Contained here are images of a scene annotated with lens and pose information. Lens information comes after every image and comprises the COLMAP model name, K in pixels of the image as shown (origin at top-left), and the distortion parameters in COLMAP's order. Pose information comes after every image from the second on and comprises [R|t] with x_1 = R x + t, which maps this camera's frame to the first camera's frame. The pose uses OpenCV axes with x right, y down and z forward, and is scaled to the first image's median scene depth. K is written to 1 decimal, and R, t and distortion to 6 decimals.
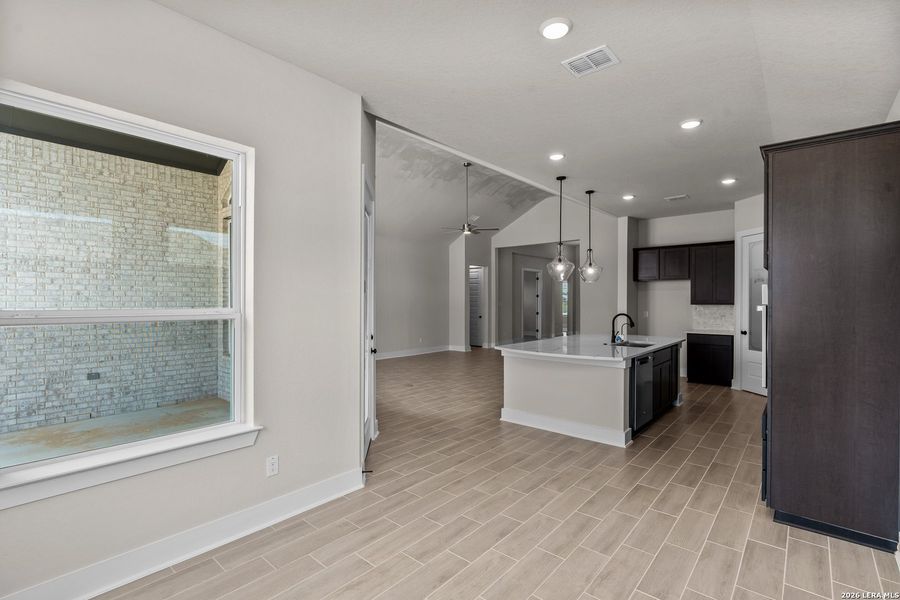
lens RADIAL K [[417.9, 0, 450.5], [0, 417.9, 300.4], [0, 0, 1]] dist [0.001460, 0.000157]
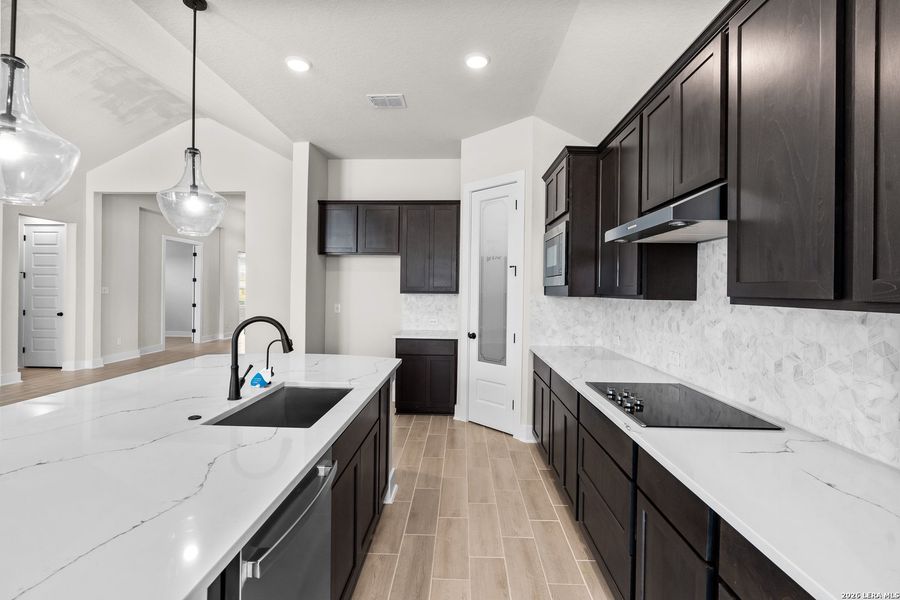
lens RADIAL K [[419.2, 0, 445.0], [0, 419.2, 292.3], [0, 0, 1]] dist [-0.000795, 0.000362]
pose [[0.784284, 0.004959, 0.620382, 0.214368], [-0.010526, 0.999930, 0.005314, 0.004331], [-0.620313, -0.010697, 0.784282, 0.427081]]
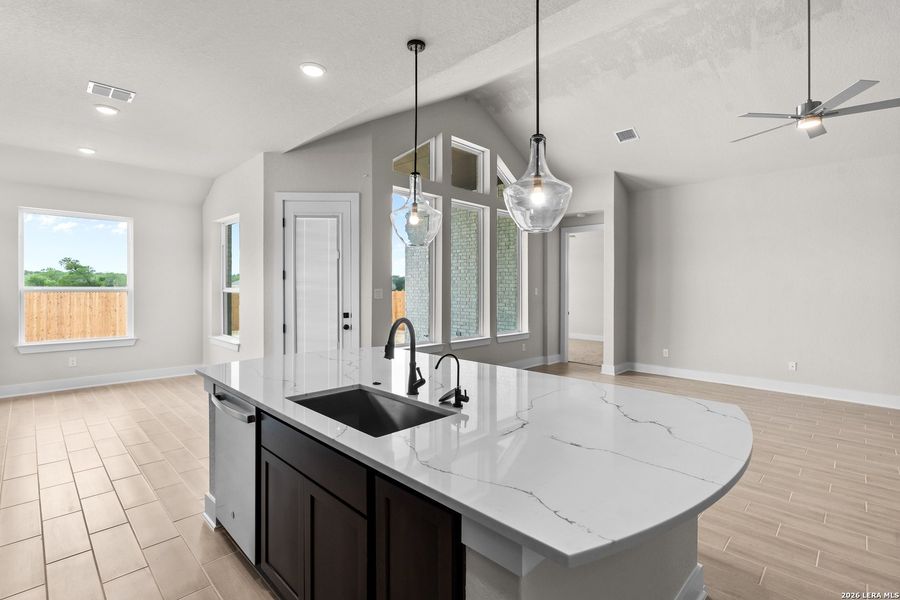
lens RADIAL K [[415.1, 0, 438.0], [0, 415.1, 296.3], [0, 0, 1]] dist [0.050654, -0.019768]
pose [[-0.085379, 0.022762, -0.996089, 0.539965], [-0.007376, 0.999697, 0.023477, 0.001961], [0.996321, 0.009352, -0.085185, 0.740271]]
